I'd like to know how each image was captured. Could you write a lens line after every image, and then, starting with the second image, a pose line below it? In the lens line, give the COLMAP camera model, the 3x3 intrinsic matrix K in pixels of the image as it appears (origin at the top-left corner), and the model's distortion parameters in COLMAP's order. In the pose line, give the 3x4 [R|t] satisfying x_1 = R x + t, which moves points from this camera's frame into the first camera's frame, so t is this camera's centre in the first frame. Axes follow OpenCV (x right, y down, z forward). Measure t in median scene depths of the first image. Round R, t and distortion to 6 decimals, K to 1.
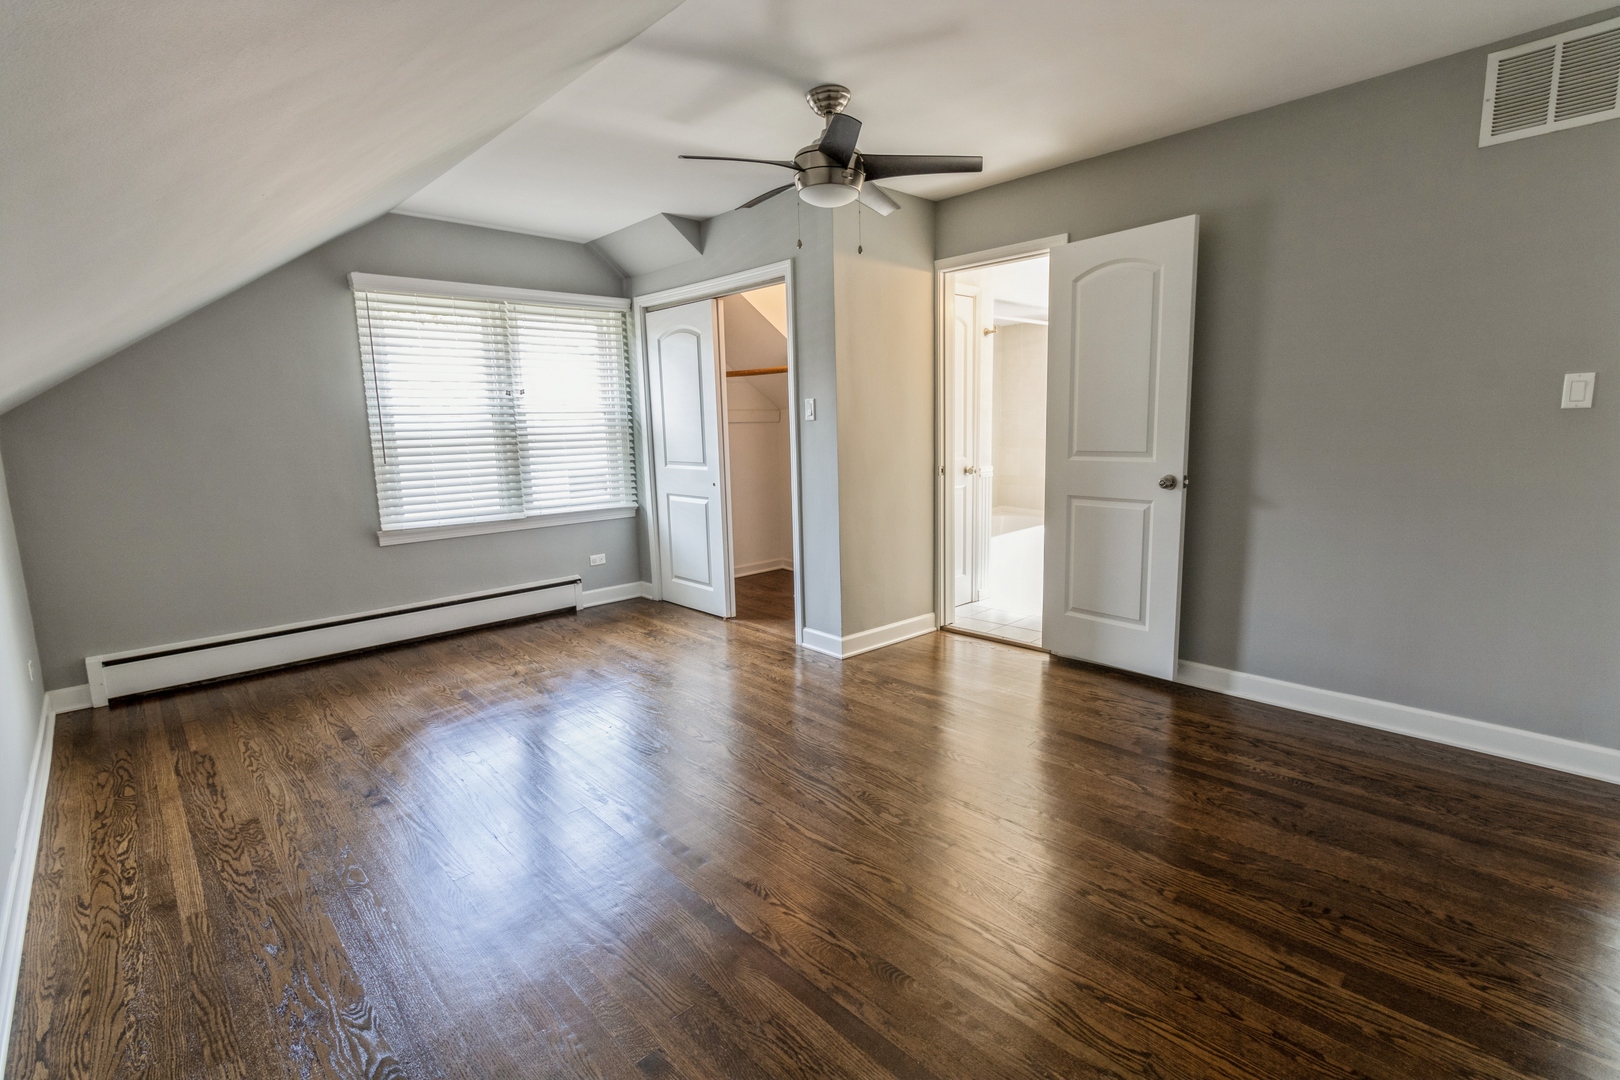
lens RADIAL K [[754.4, 0, 818.3], [0, 754.4, 543.4], [0, 0, 1]] dist [0.002494, 0.001259]
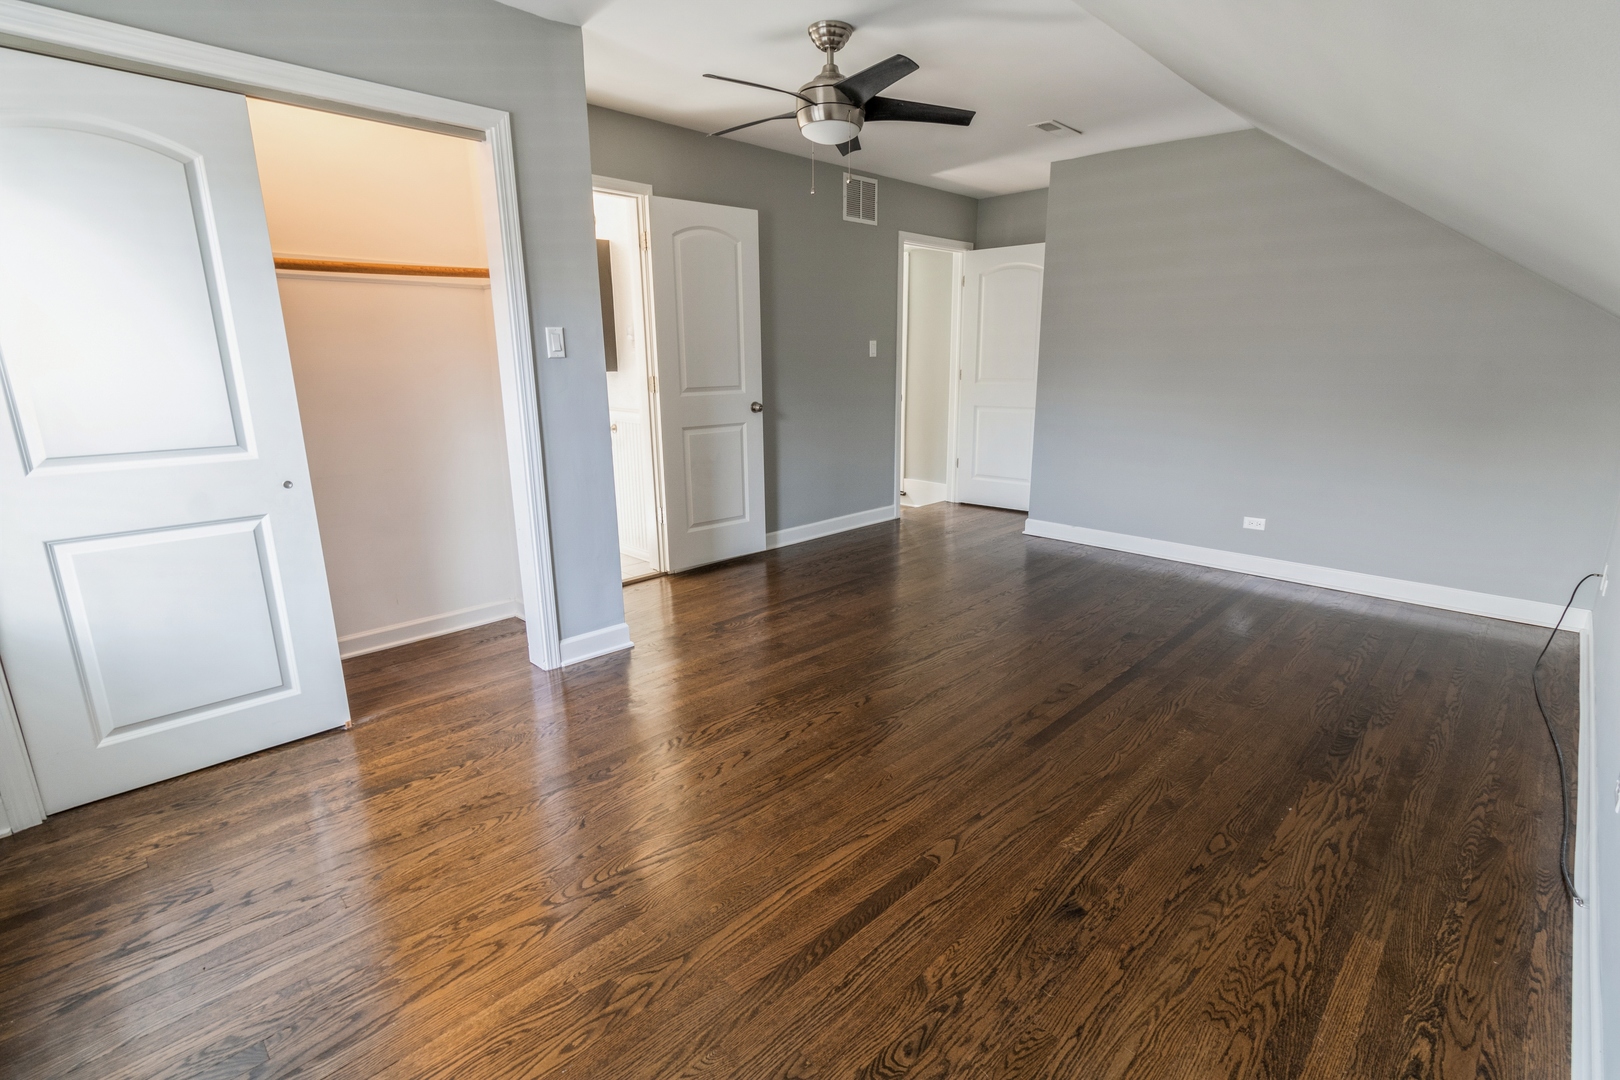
lens RADIAL K [[754.4, 0, 818.3], [0, 754.4, 543.4], [0, 0, 1]] dist [0.002494, 0.001259]
pose [[-0.040429, -0.223489, 0.973868, -0.947015], [0.166187, 0.959585, 0.227110, -0.138887], [-0.985265, 0.171026, -0.001654, 0.953714]]
